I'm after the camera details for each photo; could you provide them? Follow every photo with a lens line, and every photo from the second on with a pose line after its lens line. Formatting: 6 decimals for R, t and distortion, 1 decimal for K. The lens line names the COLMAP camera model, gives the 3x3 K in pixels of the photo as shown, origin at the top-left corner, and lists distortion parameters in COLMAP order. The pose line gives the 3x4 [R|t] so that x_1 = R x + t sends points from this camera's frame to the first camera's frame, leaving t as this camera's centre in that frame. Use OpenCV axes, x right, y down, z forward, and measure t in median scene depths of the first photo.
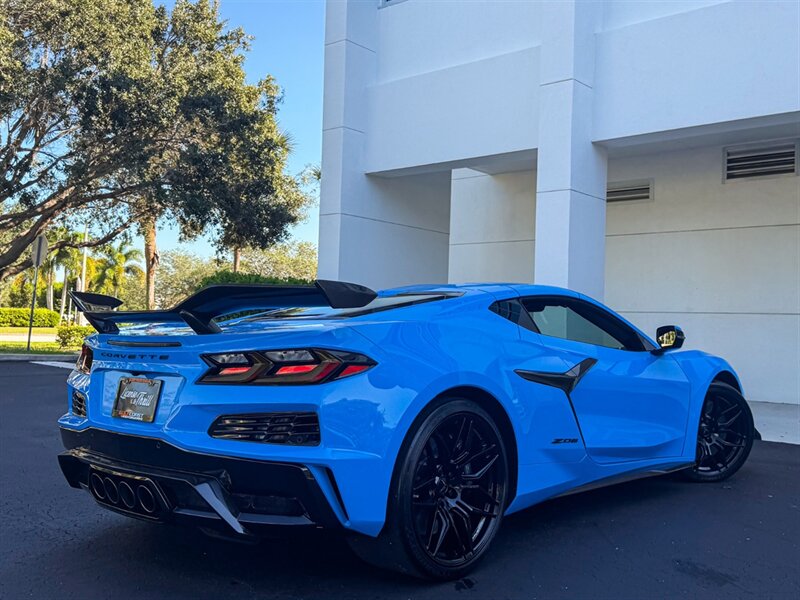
lens RADIAL K [[784.9, 0, 449.4], [0, 784.9, 291.4], [0, 0, 1]] dist [0.148252, -0.283182]
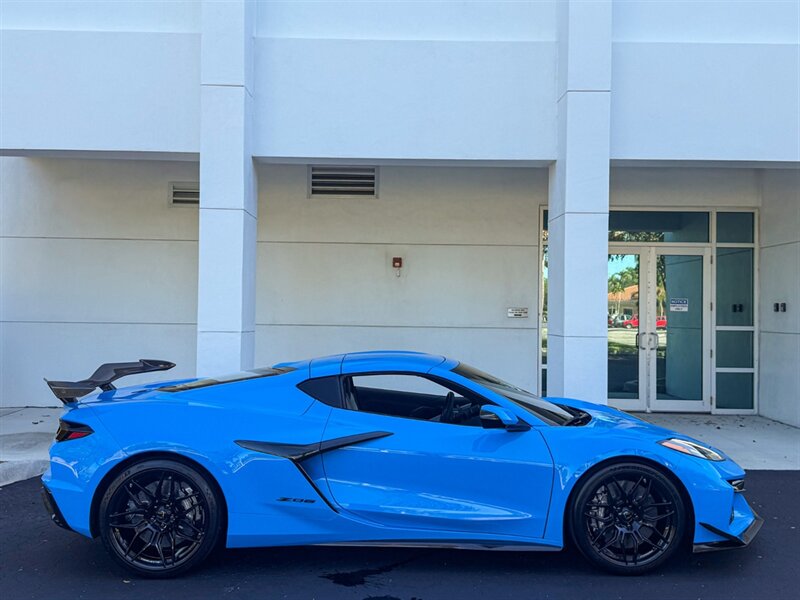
lens RADIAL K [[796.4, 0, 395.9], [0, 796.4, 286.2], [0, 0, 1]] dist [0.185267, -0.434456]
pose [[0.769793, -0.005086, 0.638273, -0.223950], [-0.024124, 0.999022, 0.037056, -0.063221], [-0.637837, -0.043923, 0.768918, 0.137723]]
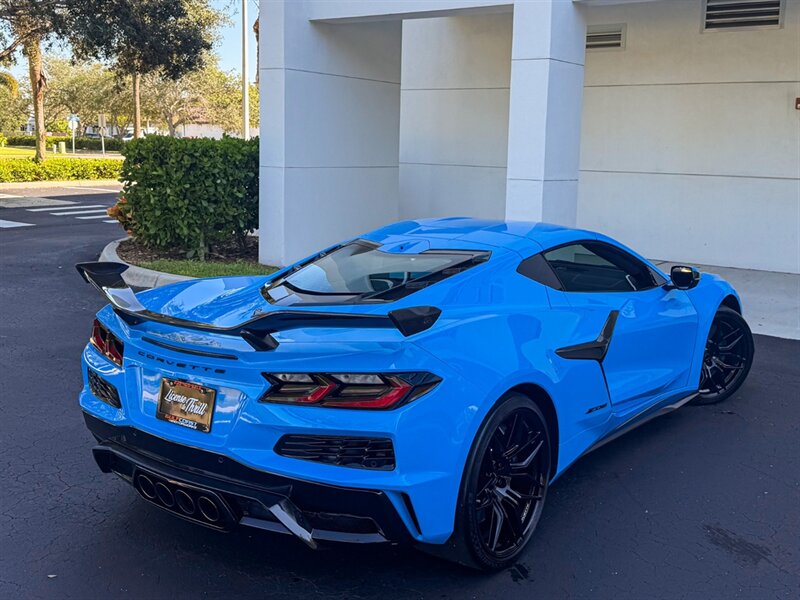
lens RADIAL K [[855.4, 0, 435.0], [0, 855.4, 253.8], [0, 0, 1]] dist [0.197421, -0.460449]
pose [[0.996830, -0.013524, 0.078408, -0.045689], [-0.000714, 0.983889, 0.178776, -0.064609], [-0.079563, -0.178265, 0.980761, -0.009525]]
